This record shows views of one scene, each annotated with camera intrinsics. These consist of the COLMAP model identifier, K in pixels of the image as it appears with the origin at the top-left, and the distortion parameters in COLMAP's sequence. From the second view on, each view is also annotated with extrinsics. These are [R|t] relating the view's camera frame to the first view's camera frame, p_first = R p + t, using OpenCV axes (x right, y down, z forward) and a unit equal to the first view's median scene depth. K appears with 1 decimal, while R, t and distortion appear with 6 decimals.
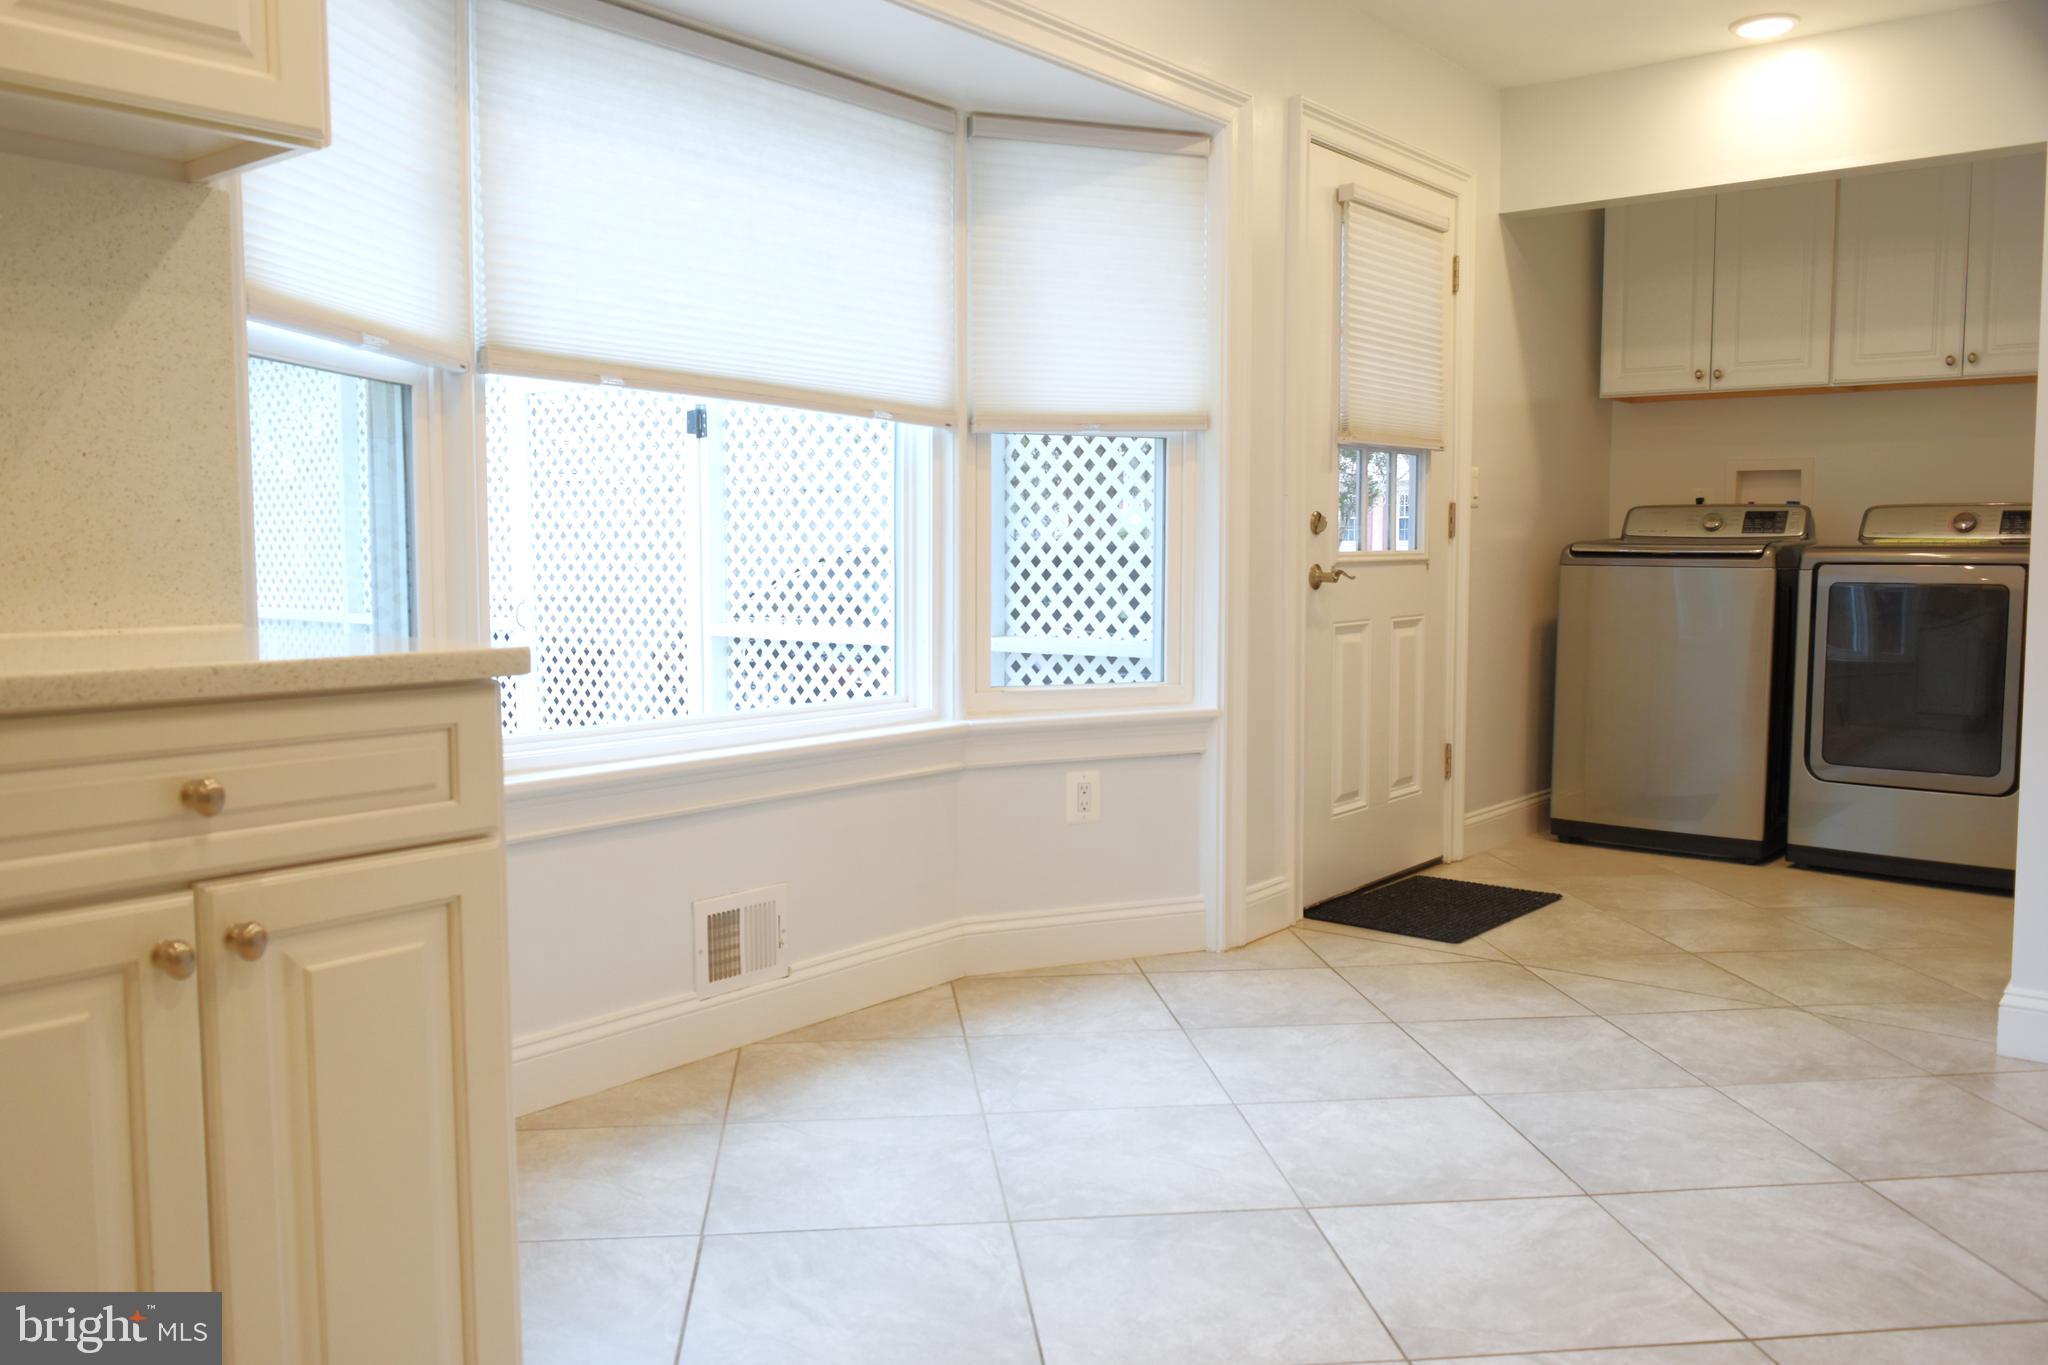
lens RADIAL K [[1624.9, 0, 1027.5], [0, 1624.9, 674.0], [0, 0, 1]] dist [-0.017251, -0.004478]
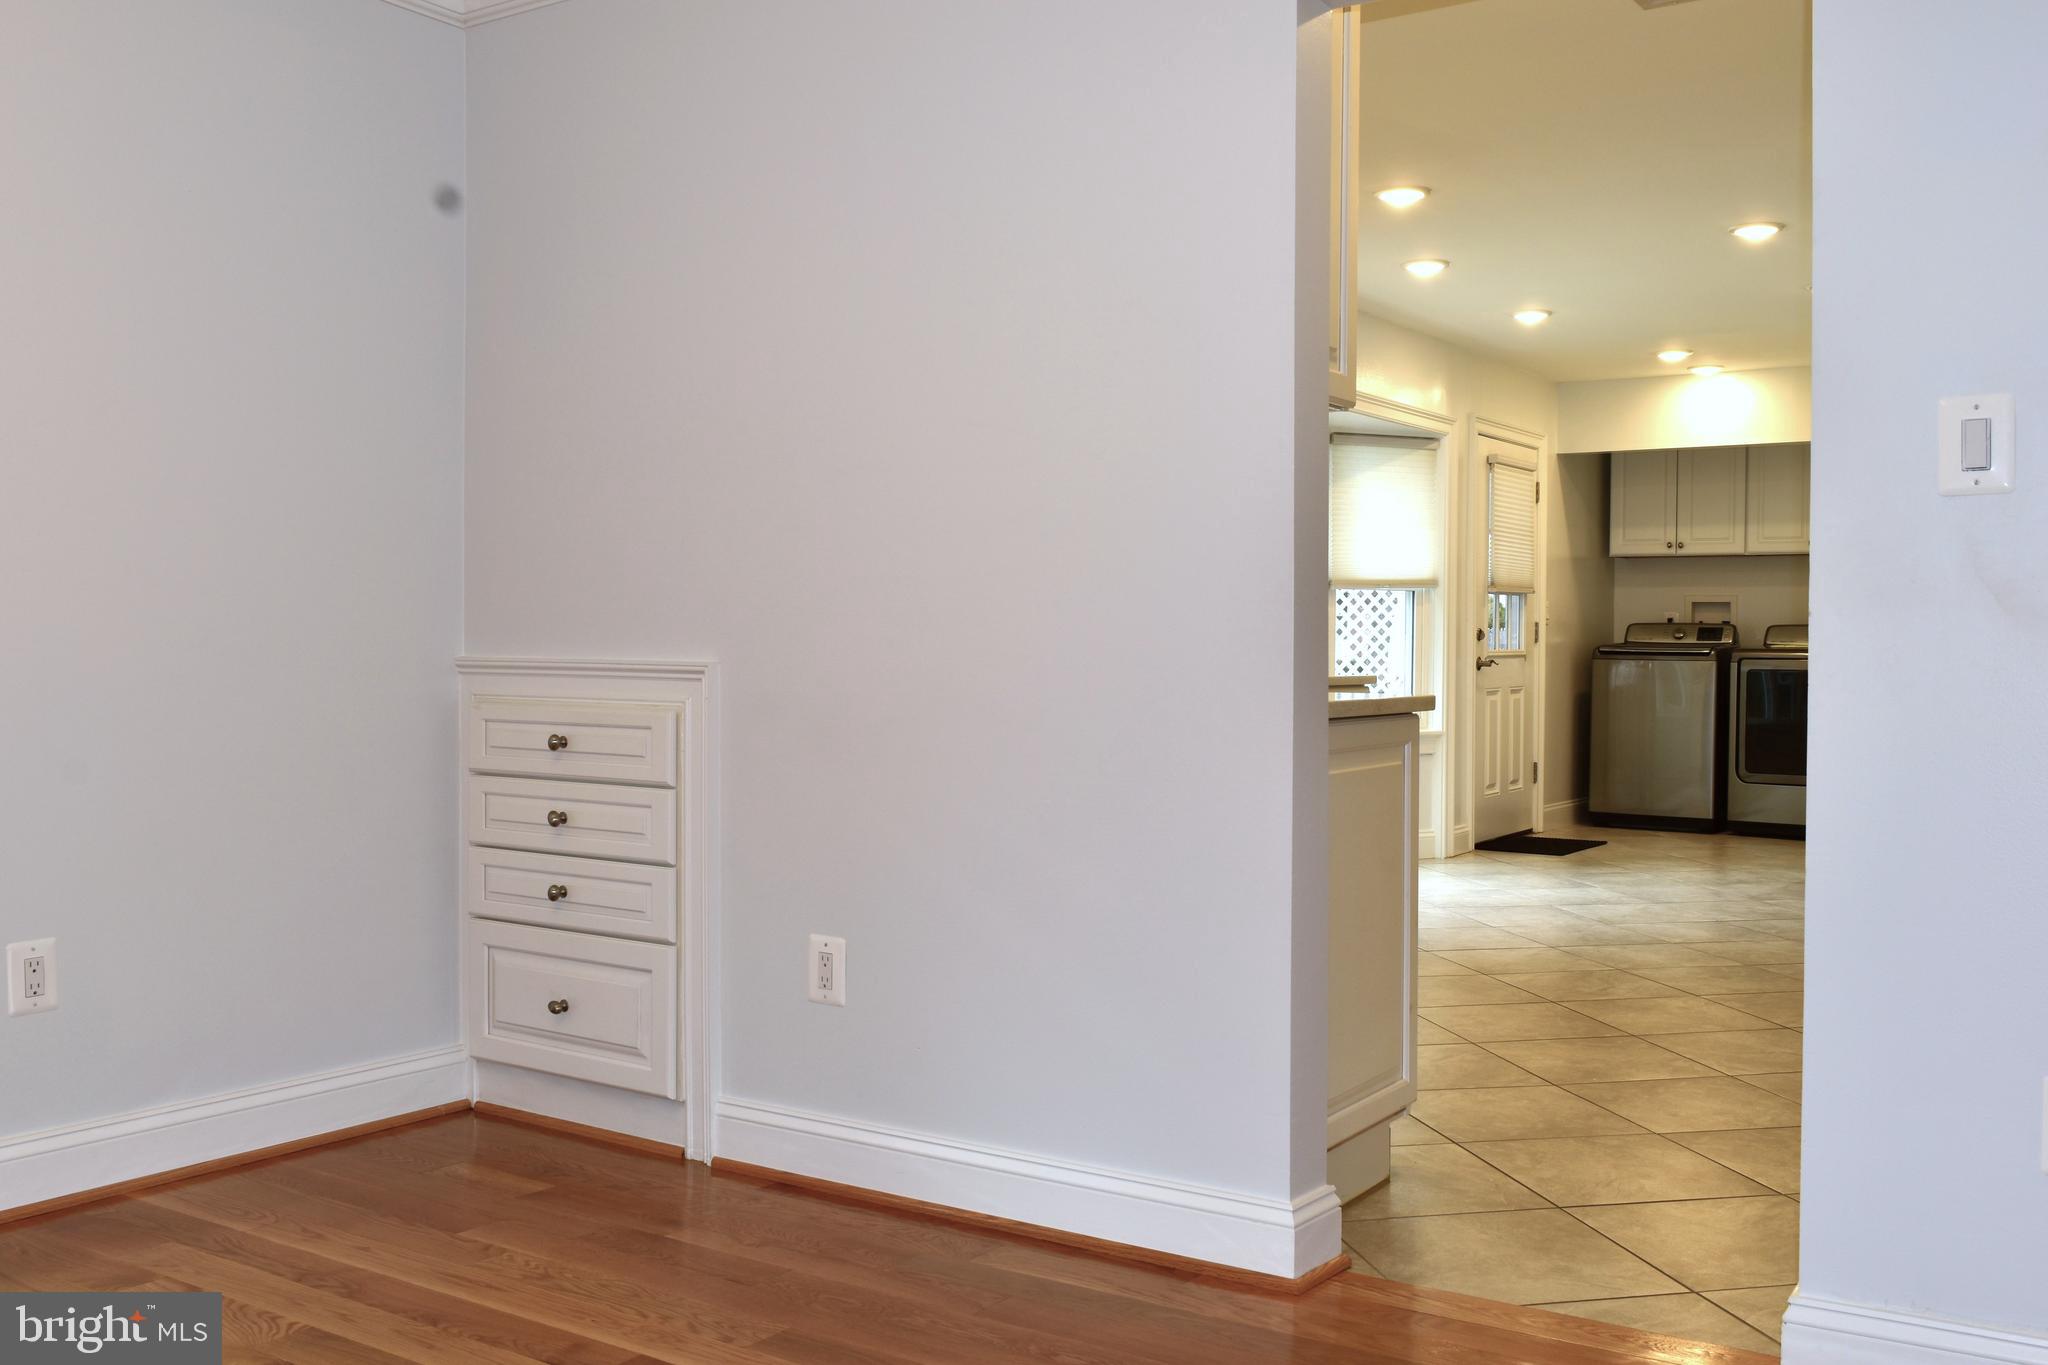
lens RADIAL K [[1875.5, 0, 1022.5], [0, 1875.5, 685.8], [0, 0, 1]] dist [-0.020977, 0.000000]
pose [[0.996374, 0.004860, 0.084944, -0.564598], [0.000000, 0.998367, -0.057123, 0.094480], [-0.085083, 0.056915, 0.994747, -1.166079]]
